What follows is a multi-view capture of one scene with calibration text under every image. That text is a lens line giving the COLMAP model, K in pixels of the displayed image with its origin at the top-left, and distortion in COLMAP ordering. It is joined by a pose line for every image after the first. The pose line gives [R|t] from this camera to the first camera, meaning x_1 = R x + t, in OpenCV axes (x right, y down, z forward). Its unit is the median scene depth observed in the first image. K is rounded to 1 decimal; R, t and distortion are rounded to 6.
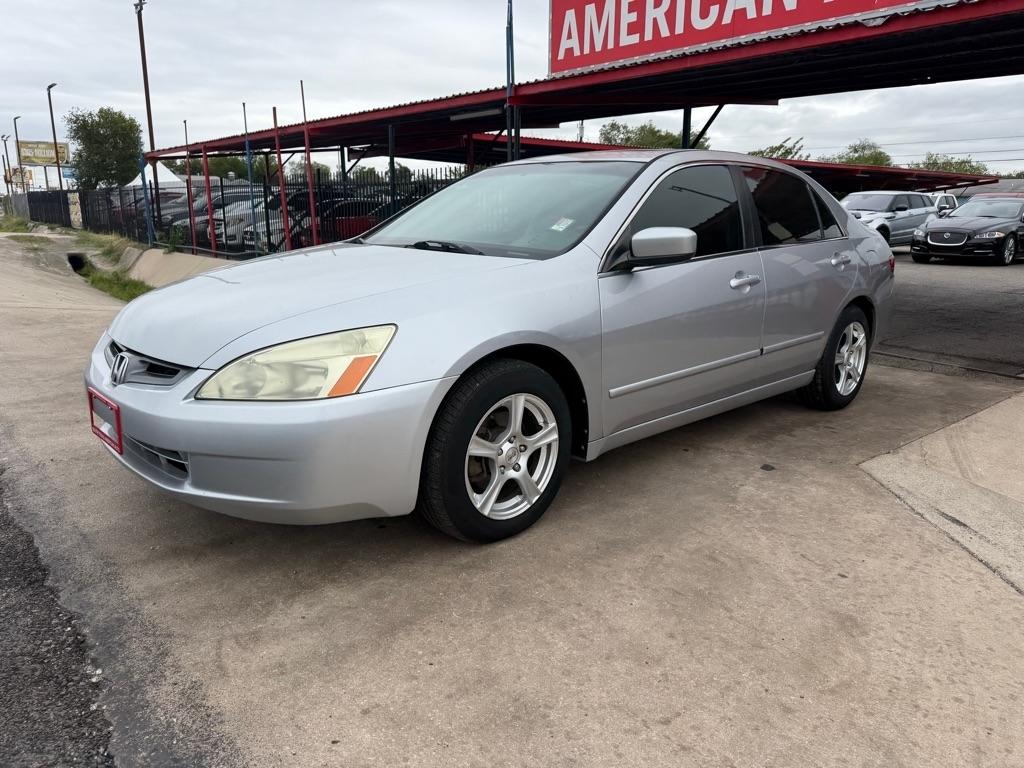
lens RADIAL K [[724.3, 0, 520.5], [0, 724.3, 381.1], [0, 0, 1]] dist [0.058299, -0.077323]
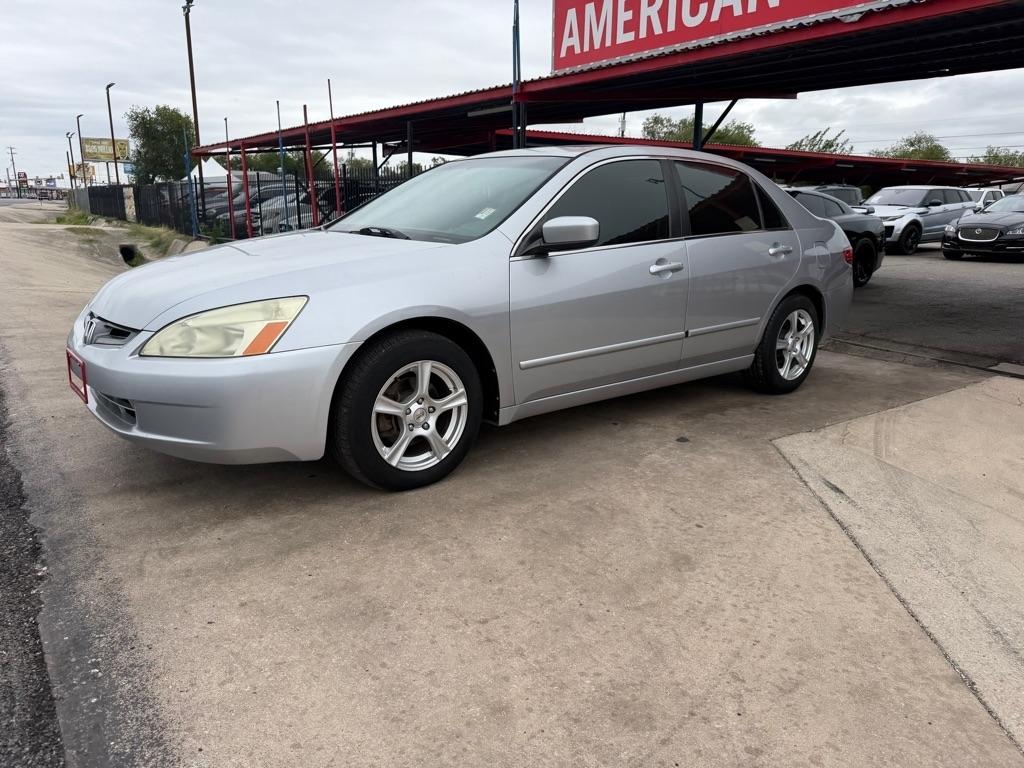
lens RADIAL K [[724.3, 0, 504.5], [0, 724.3, 381.7], [0, 0, 1]] dist [0.058299, -0.077323]
pose [[0.996867, 0.020597, -0.076363, 0.162451], [-0.020064, 0.999769, 0.007738, 0.030273], [0.076504, -0.006182, 0.997050, -0.099656]]
